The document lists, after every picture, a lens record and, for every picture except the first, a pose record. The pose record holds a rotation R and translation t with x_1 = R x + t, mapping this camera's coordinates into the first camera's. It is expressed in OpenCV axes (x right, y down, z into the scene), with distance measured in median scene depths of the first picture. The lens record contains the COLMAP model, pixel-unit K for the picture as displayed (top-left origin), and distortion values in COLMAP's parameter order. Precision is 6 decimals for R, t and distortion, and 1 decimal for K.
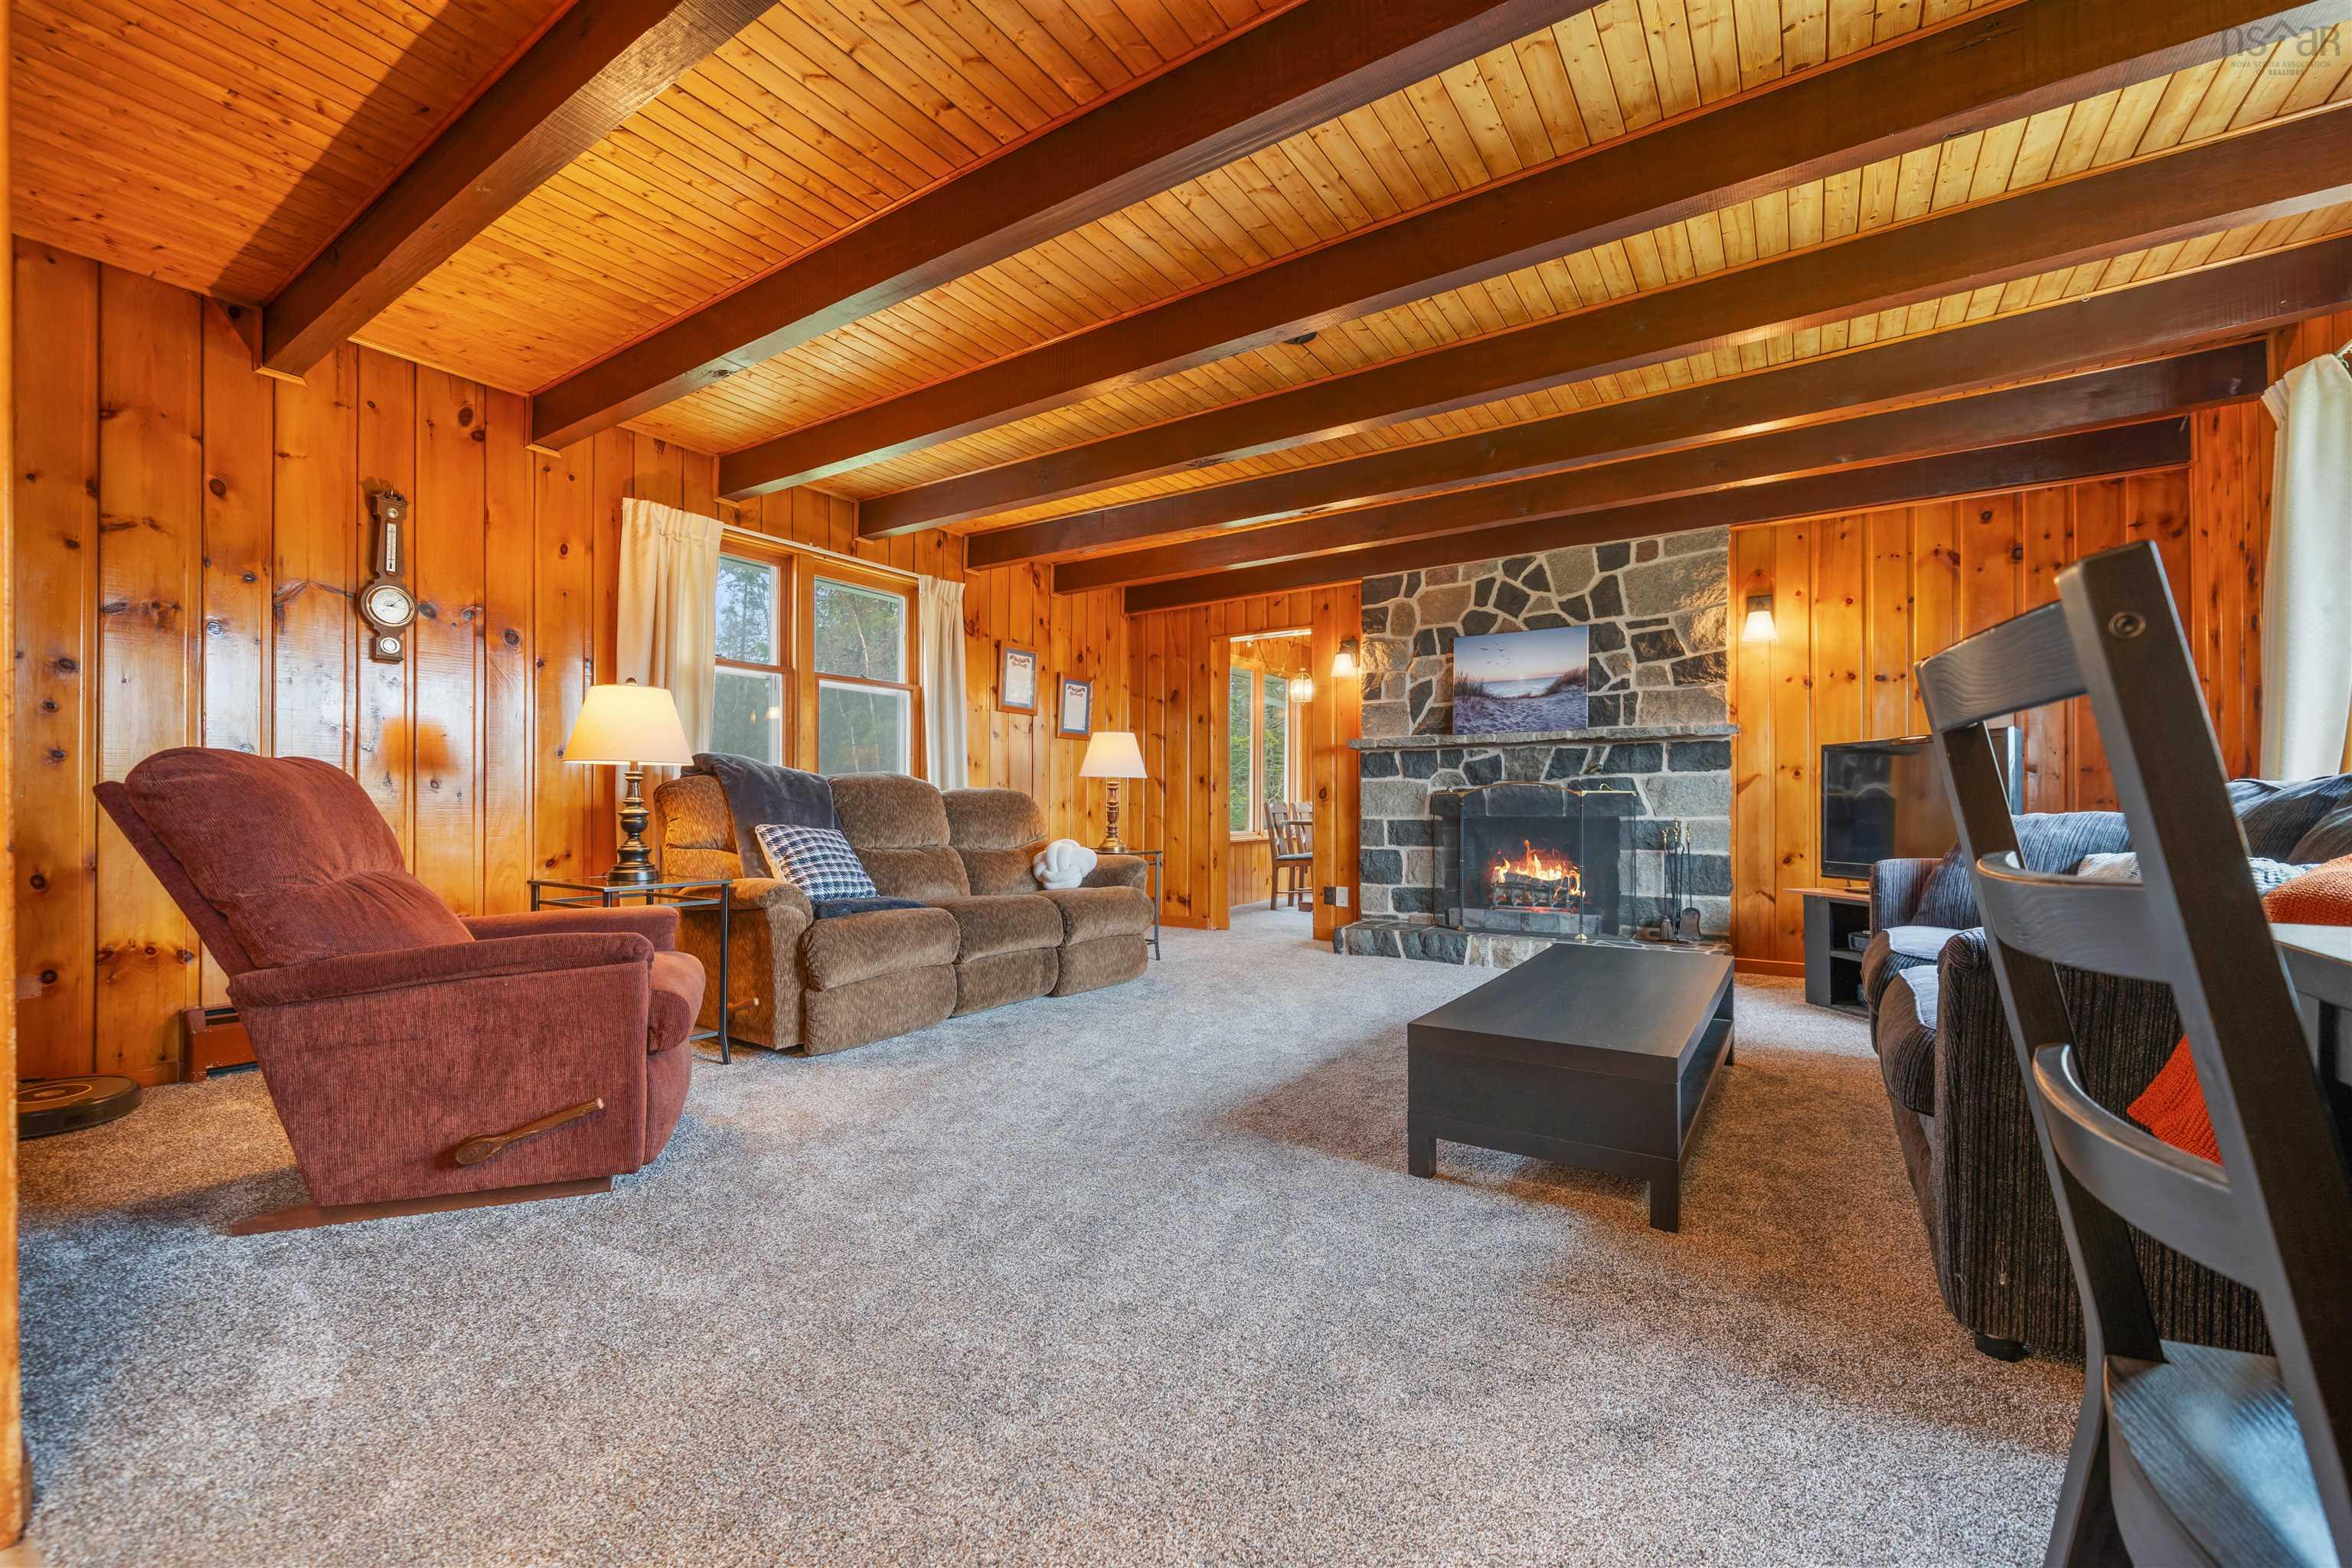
lens RADIAL K [[957.1, 0, 1169.1], [0, 957.1, 803.0], [0, 0, 1]] dist [-0.001680, -0.000133]
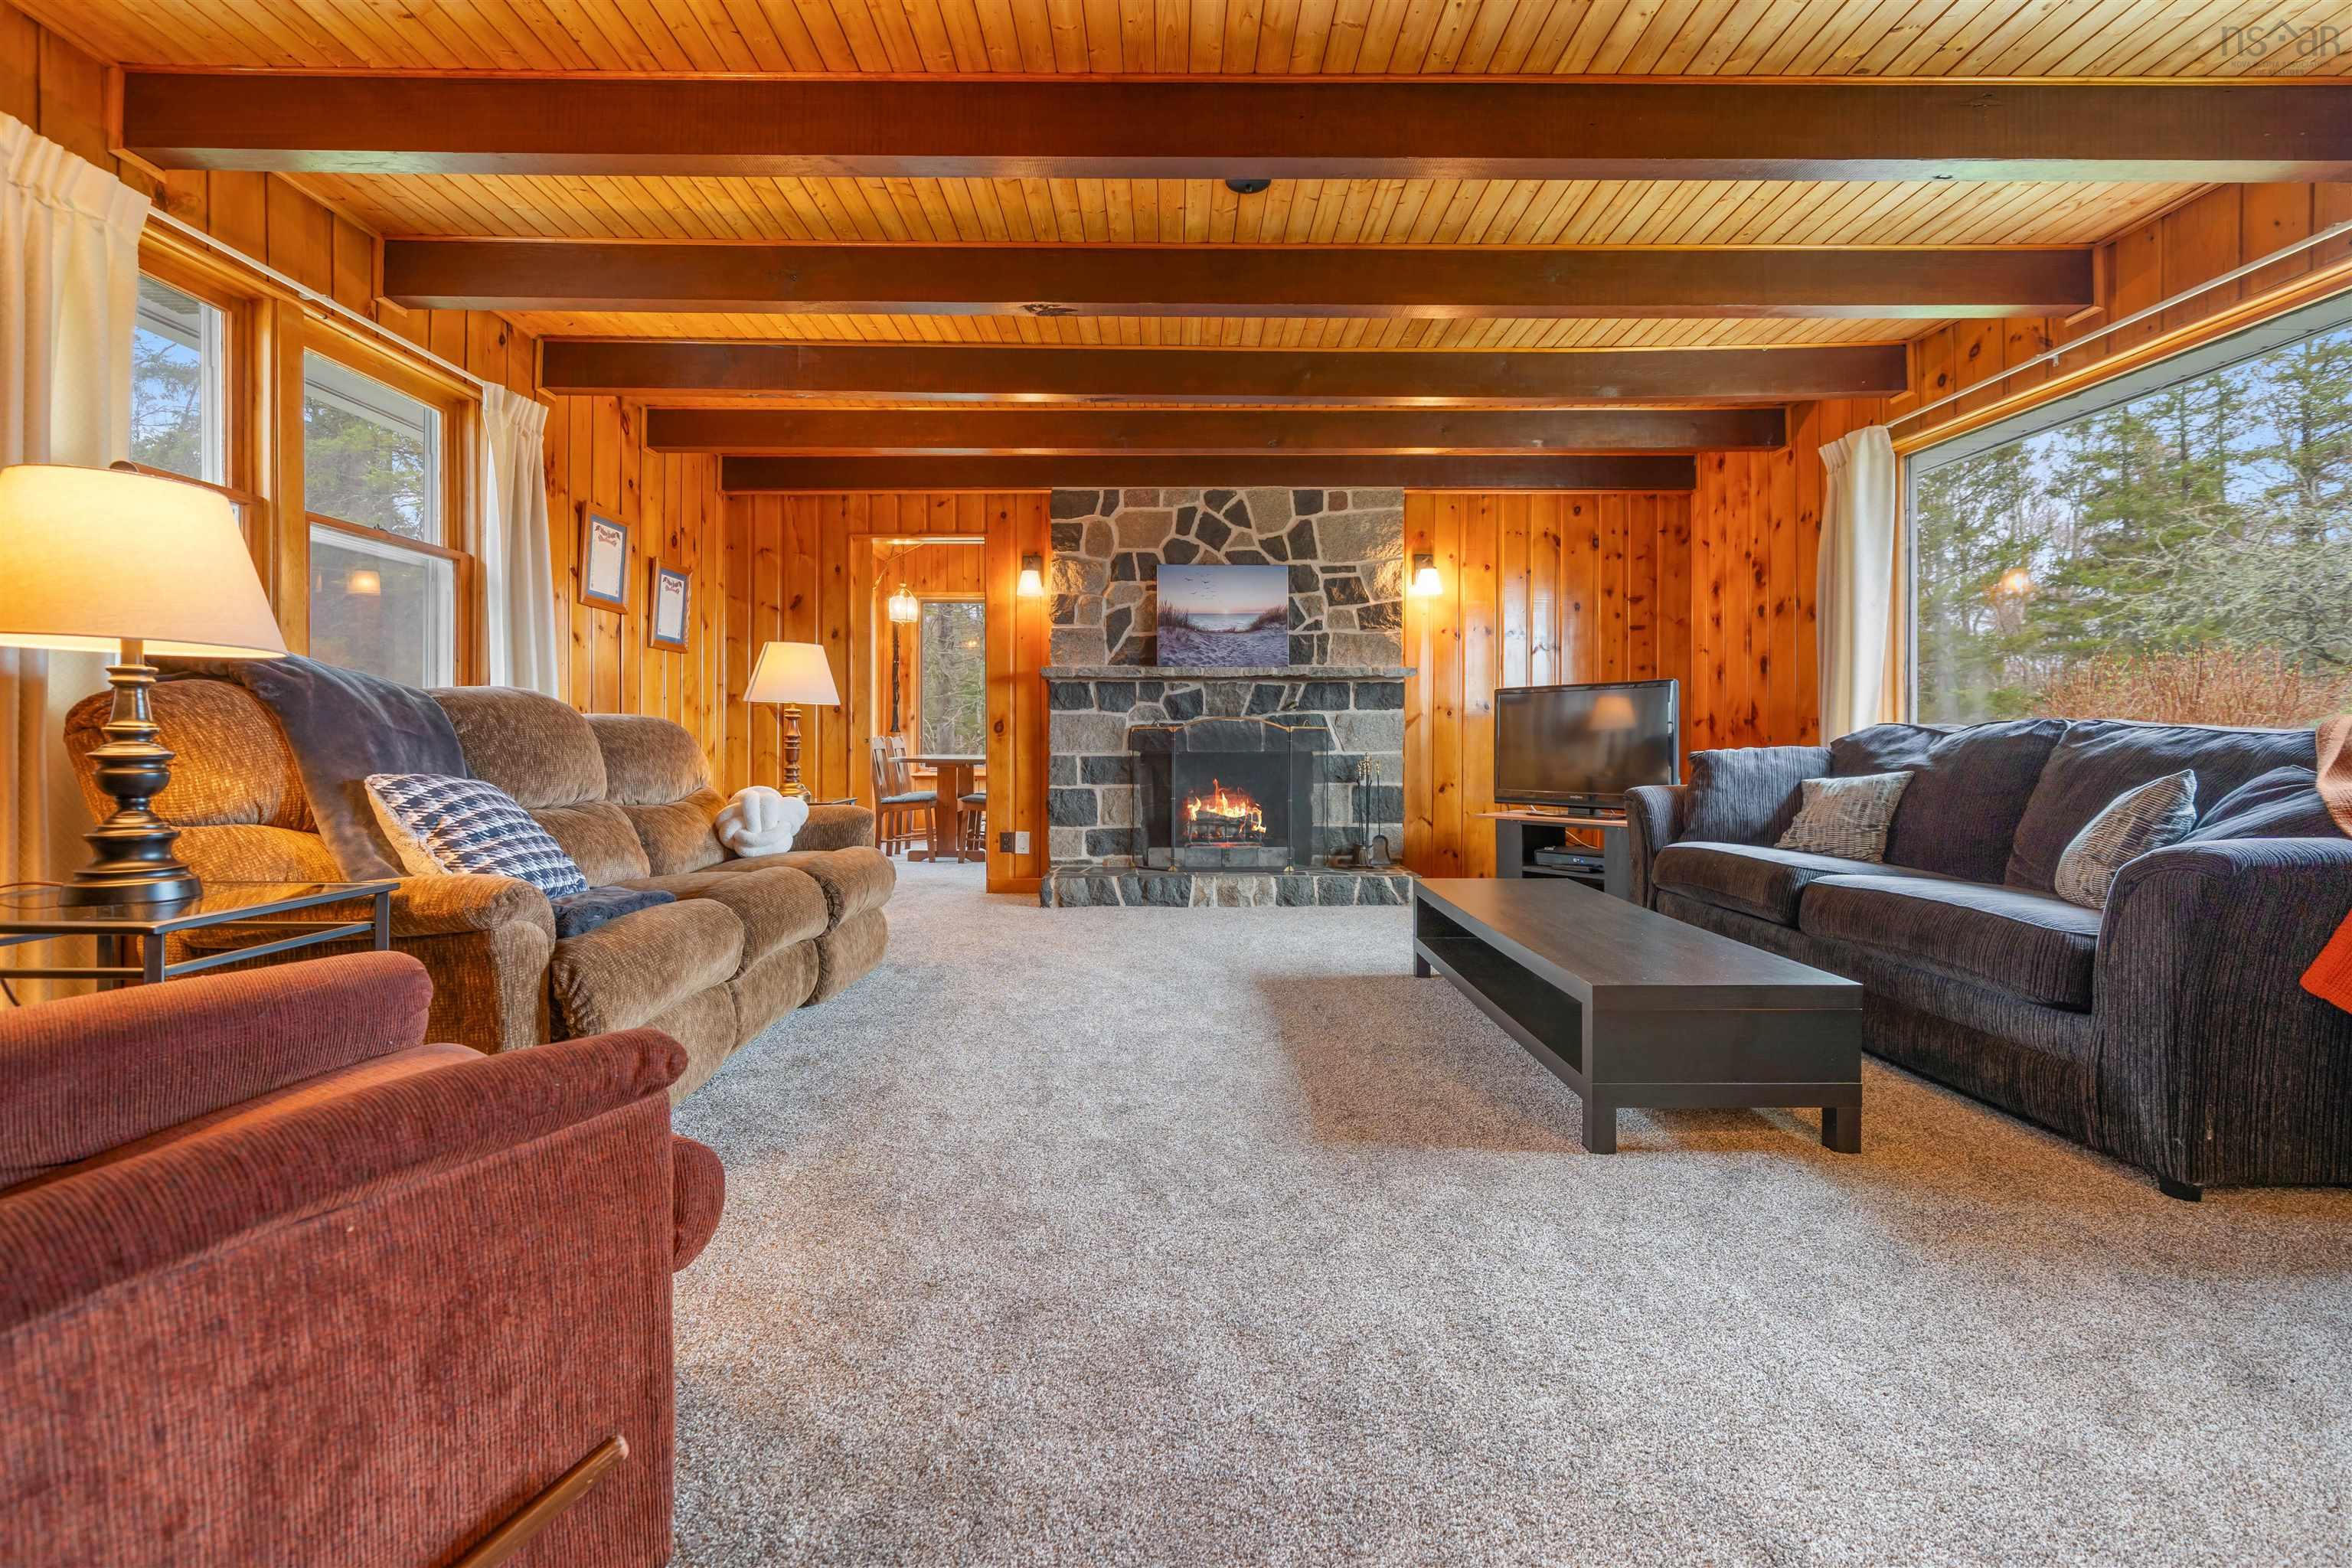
lens RADIAL K [[972.2, 0, 1171.2], [0, 972.2, 747.1], [0, 0, 1]] dist [-0.000852, -0.000061]
pose [[0.827886, -0.002311, 0.560892, -0.281567], [-0.002891, 0.999961, 0.008387, 0.000922], [-0.560890, -0.008565, 0.827846, 0.227972]]
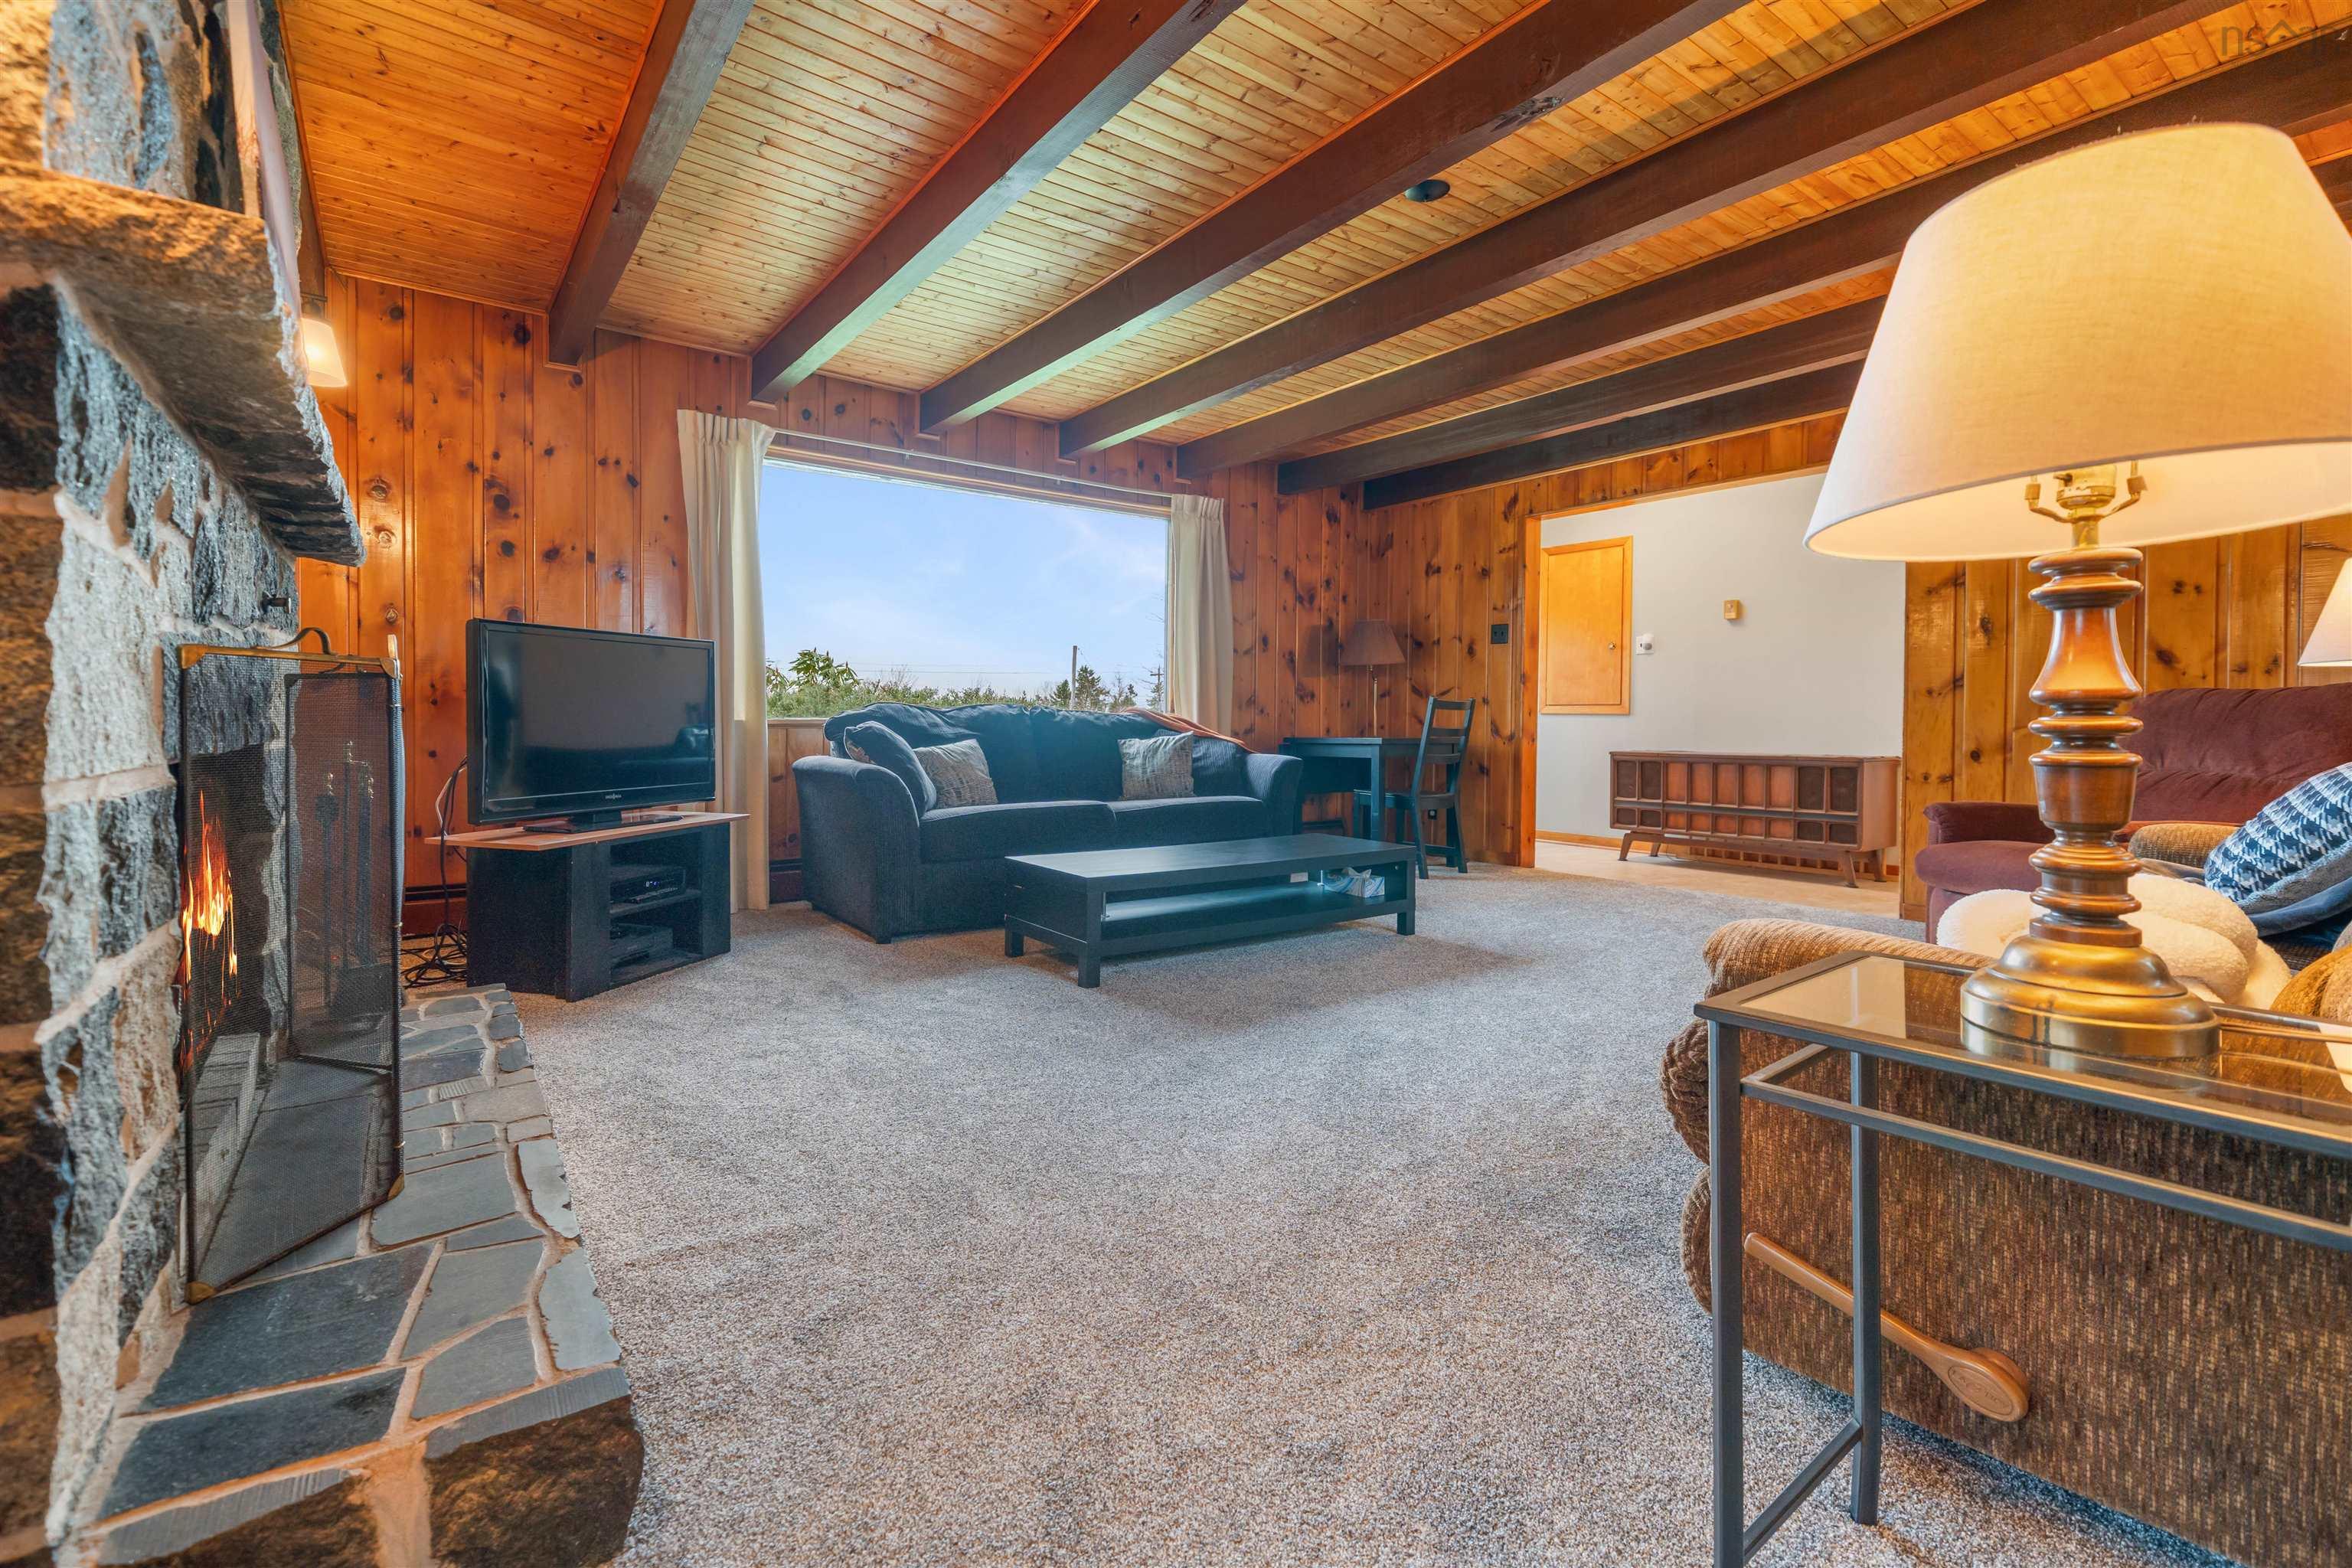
lens RADIAL K [[1037.2, 0, 1175.6], [0, 1037.2, 724.4], [0, 0, 1]] dist [-0.001142, -0.000007]
pose [[-0.941588, -0.004583, 0.336735, 0.014257], [-0.005375, 0.999985, -0.001420, 0.008162], [-0.336724, -0.003147, -0.941598, 1.401522]]
